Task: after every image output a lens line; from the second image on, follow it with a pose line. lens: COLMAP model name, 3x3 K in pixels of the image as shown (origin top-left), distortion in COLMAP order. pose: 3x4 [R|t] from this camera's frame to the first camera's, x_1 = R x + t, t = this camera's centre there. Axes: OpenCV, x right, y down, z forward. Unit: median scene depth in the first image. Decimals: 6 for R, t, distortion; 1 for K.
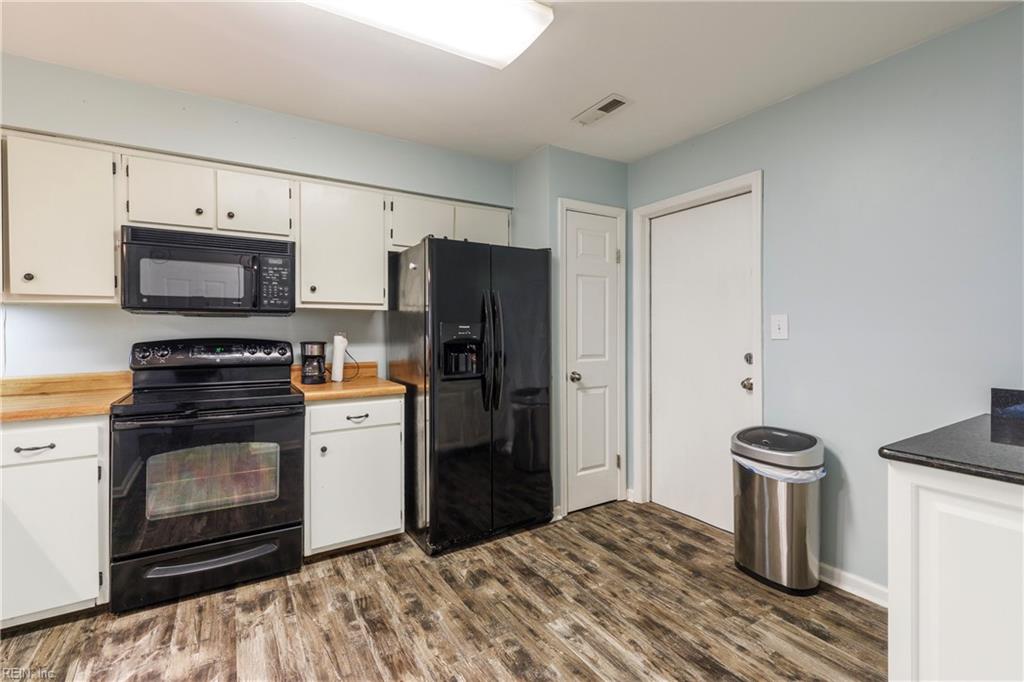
lens RADIAL K [[462.8, 0, 514.6], [0, 462.8, 333.7], [0, 0, 1]] dist [0.006972, -0.001206]
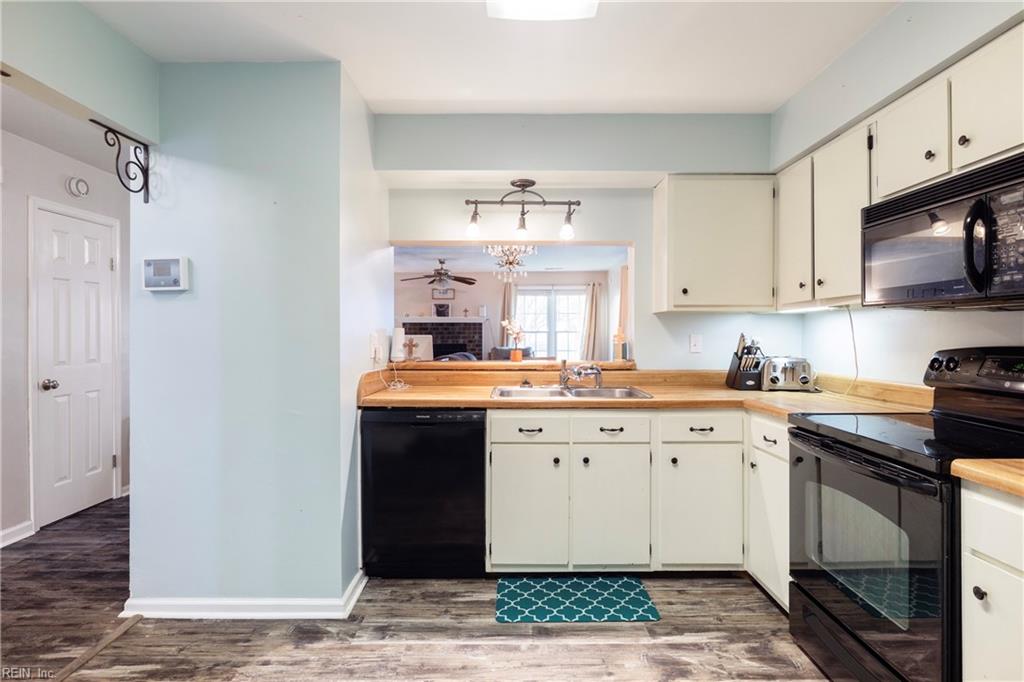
lens RADIAL K [[525.9, 0, 513.7], [0, 525.9, 333.1], [0, 0, 1]] dist [0.001374, 0.000102]
pose [[-0.524330, 0.001852, -0.851513, 0.281408], [-0.002540, 0.999990, 0.003739, -0.009468], [0.851511, 0.004124, -0.524320, 0.904835]]
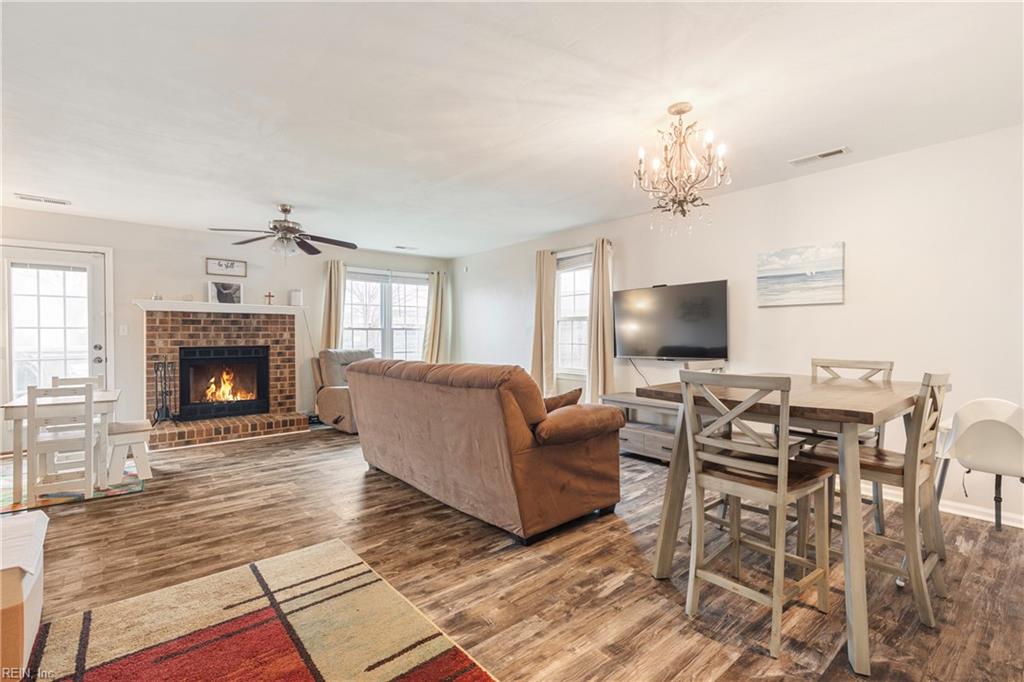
lens RADIAL K [[462.8, 0, 514.6], [0, 462.8, 333.7], [0, 0, 1]] dist [0.006972, -0.001206]
pose [[0.144619, -0.000224, -0.989487, -0.489819], [-0.006383, 0.999979, -0.001159, 0.026379], [0.989467, 0.006484, 0.144615, -0.738539]]
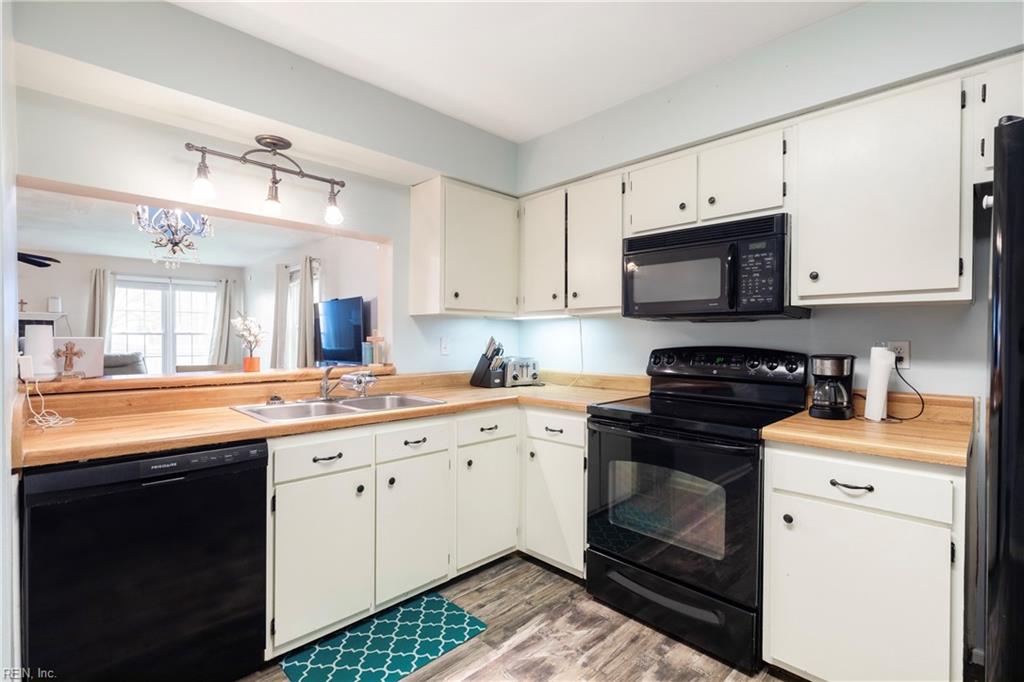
lens RADIAL K [[477.2, 0, 514.2], [0, 477.2, 343.4], [0, 0, 1]] dist [-0.000383, 0.000139]
pose [[0.223291, 0.015636, -0.974627, 0.162665], [-0.009563, 0.999858, 0.013850, -0.005412], [0.974705, 0.006228, 0.223408, 0.481077]]
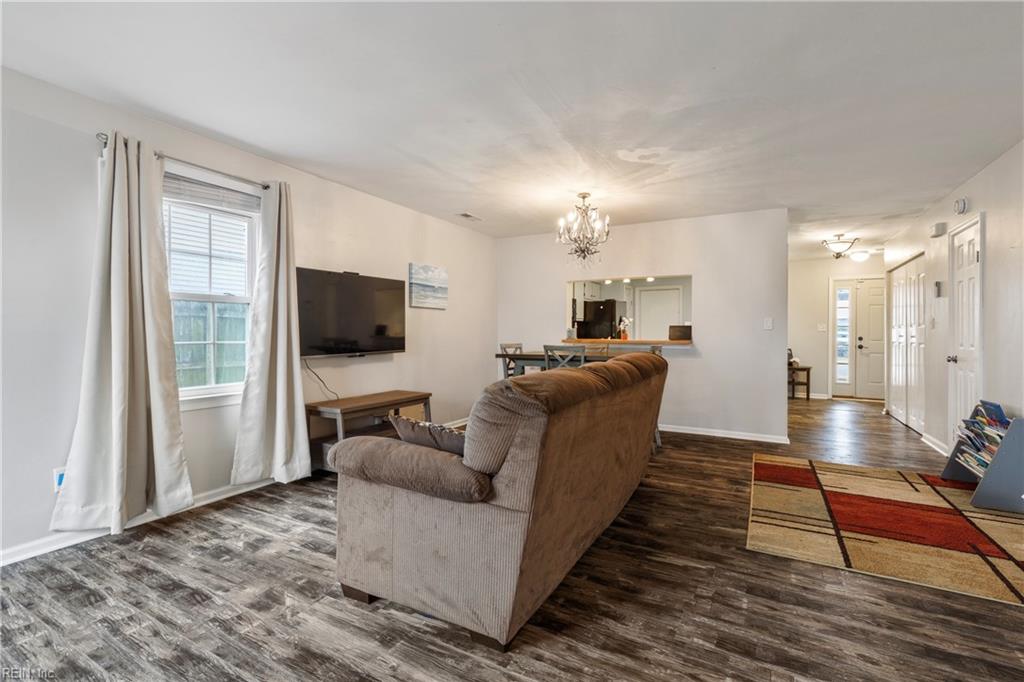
lens RADIAL K [[462.8, 0, 514.6], [0, 462.8, 333.7], [0, 0, 1]] dist [0.006972, -0.001206]
pose [[0.870603, 0.004528, 0.491966, -2.608896], [-0.002924, 0.999988, -0.004031, 0.048822], [-0.491978, 0.002071, 0.870605, -1.636076]]
